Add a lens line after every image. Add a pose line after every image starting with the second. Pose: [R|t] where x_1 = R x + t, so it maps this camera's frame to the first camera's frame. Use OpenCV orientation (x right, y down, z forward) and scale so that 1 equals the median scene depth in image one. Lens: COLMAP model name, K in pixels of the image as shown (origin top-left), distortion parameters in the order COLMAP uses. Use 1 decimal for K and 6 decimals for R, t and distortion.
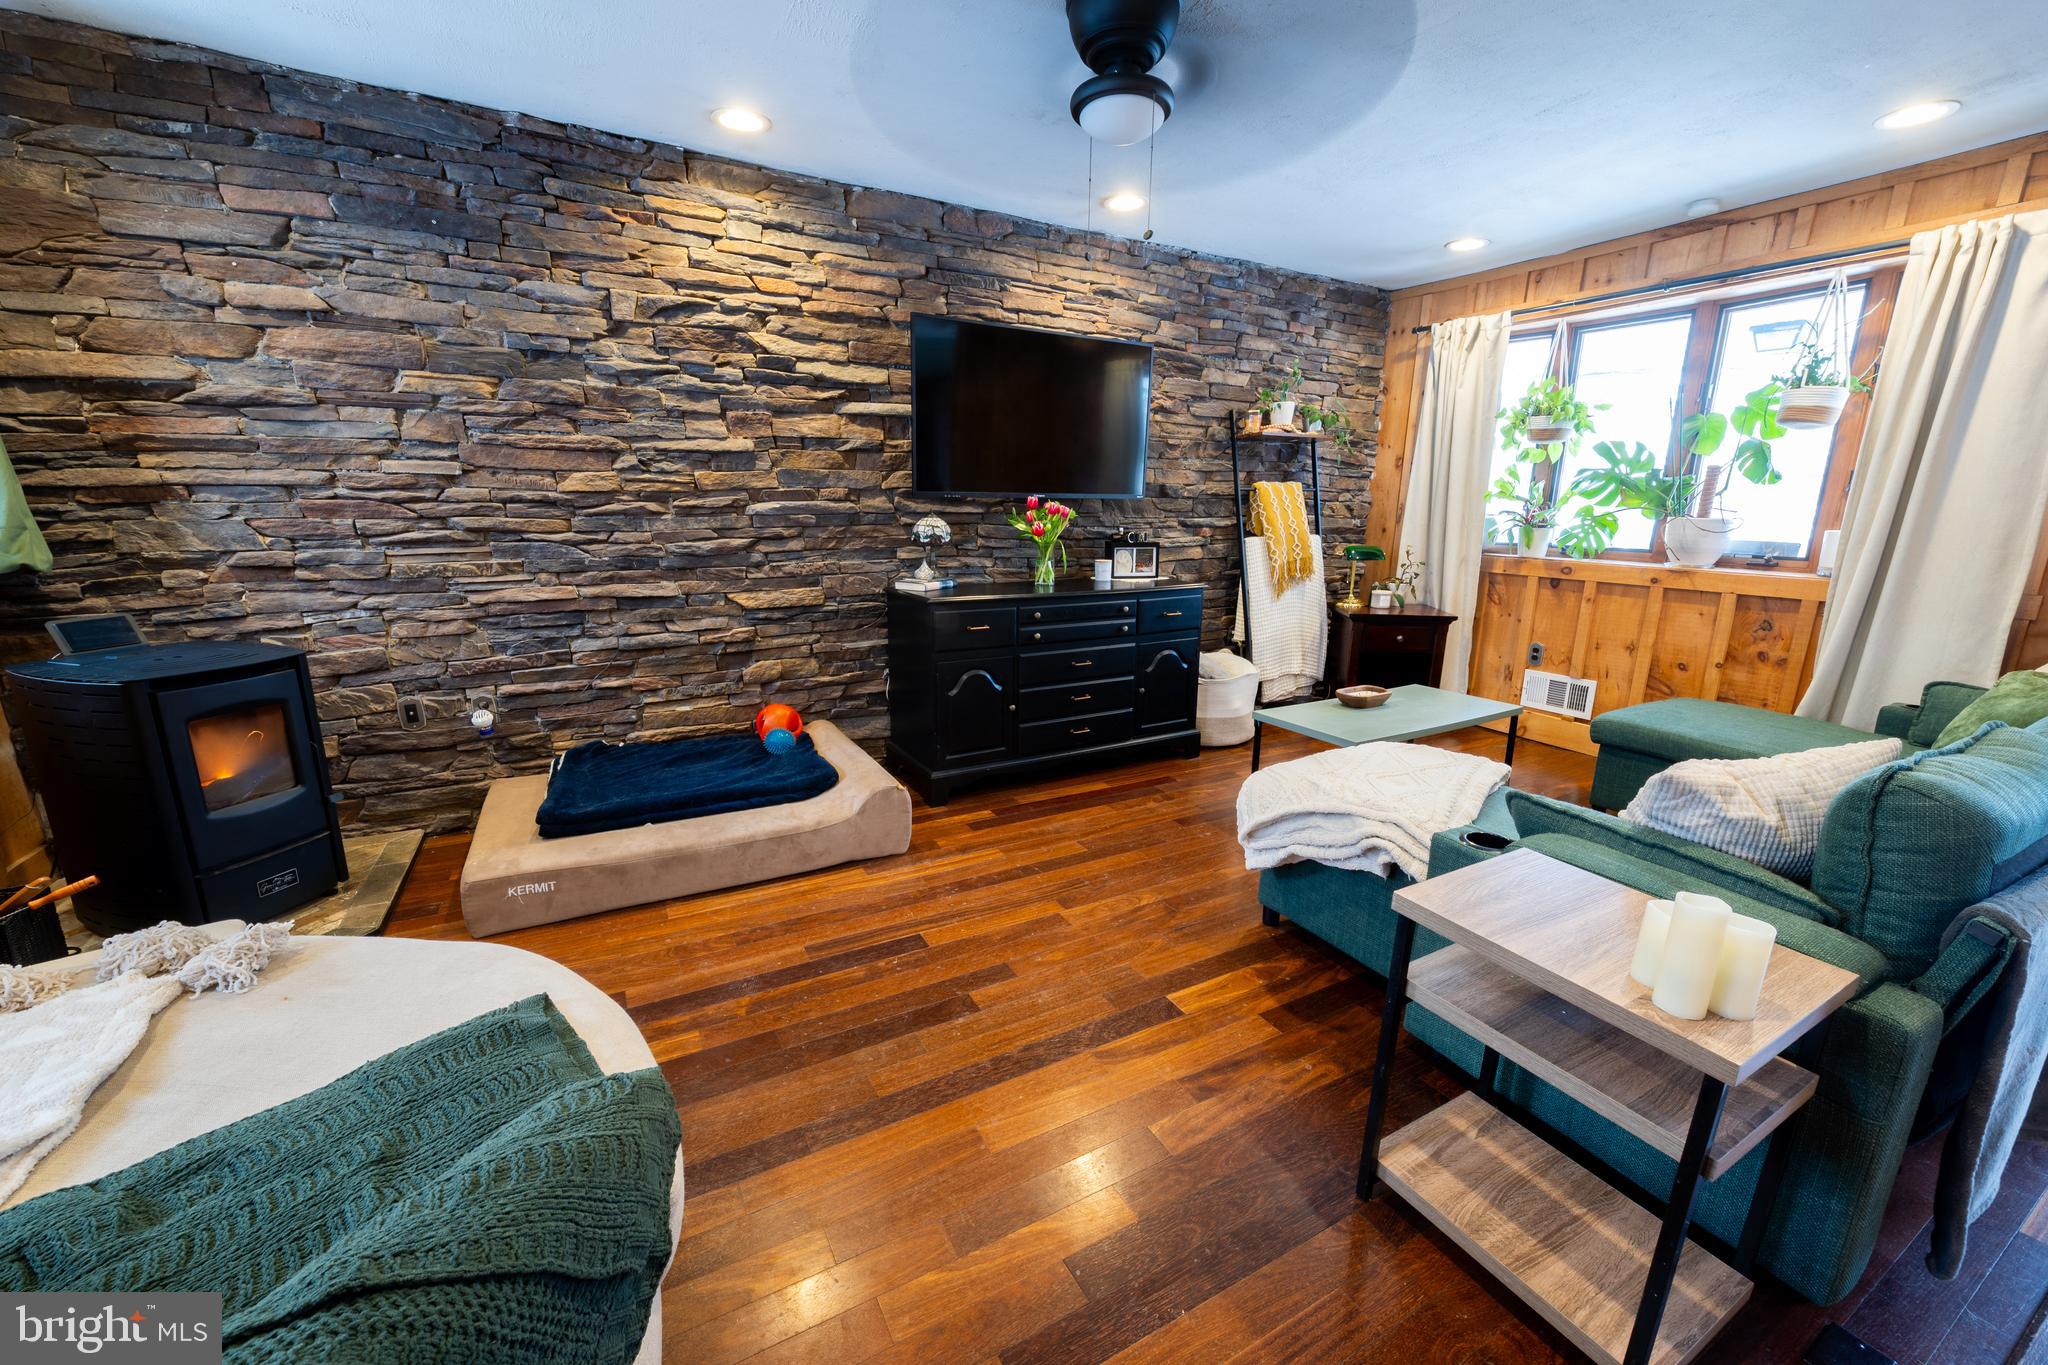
lens RADIAL K [[785.3, 0, 1024.0], [0, 785.3, 682.5], [0, 0, 1]] dist [0.000828, 0.000056]
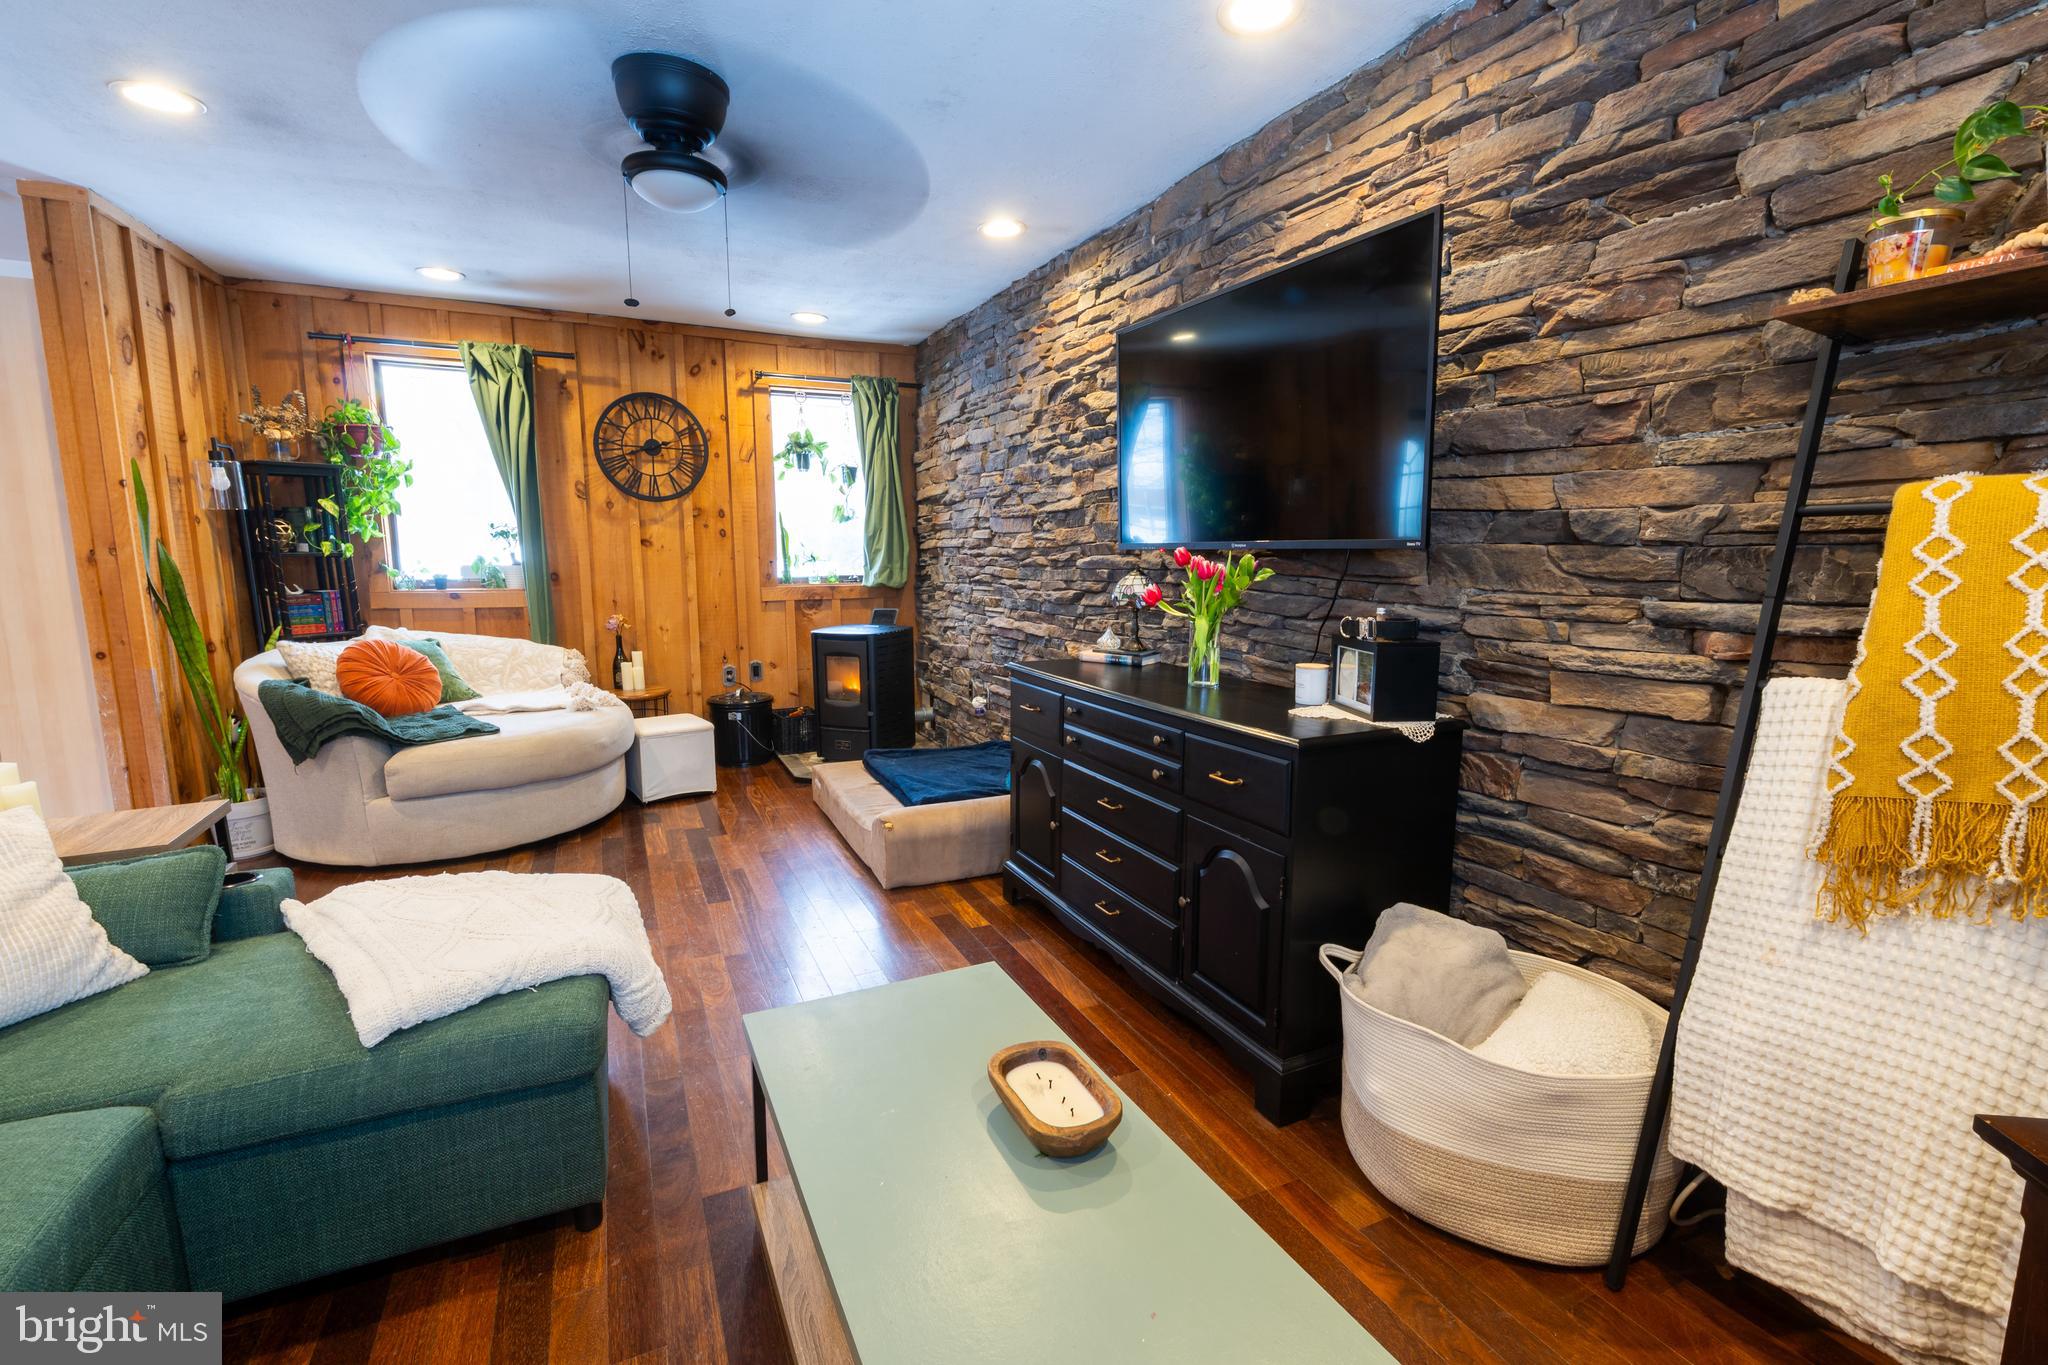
lens RADIAL K [[879.7, 0, 1023.3], [0, 879.7, 685.7], [0, 0, 1]] dist [0.000327, -0.000168]
pose [[-0.044843, 0.140269, -0.989097, 0.798598], [-0.231836, 0.961602, 0.146881, -0.212568], [0.971721, 0.235895, -0.010602, 0.952981]]
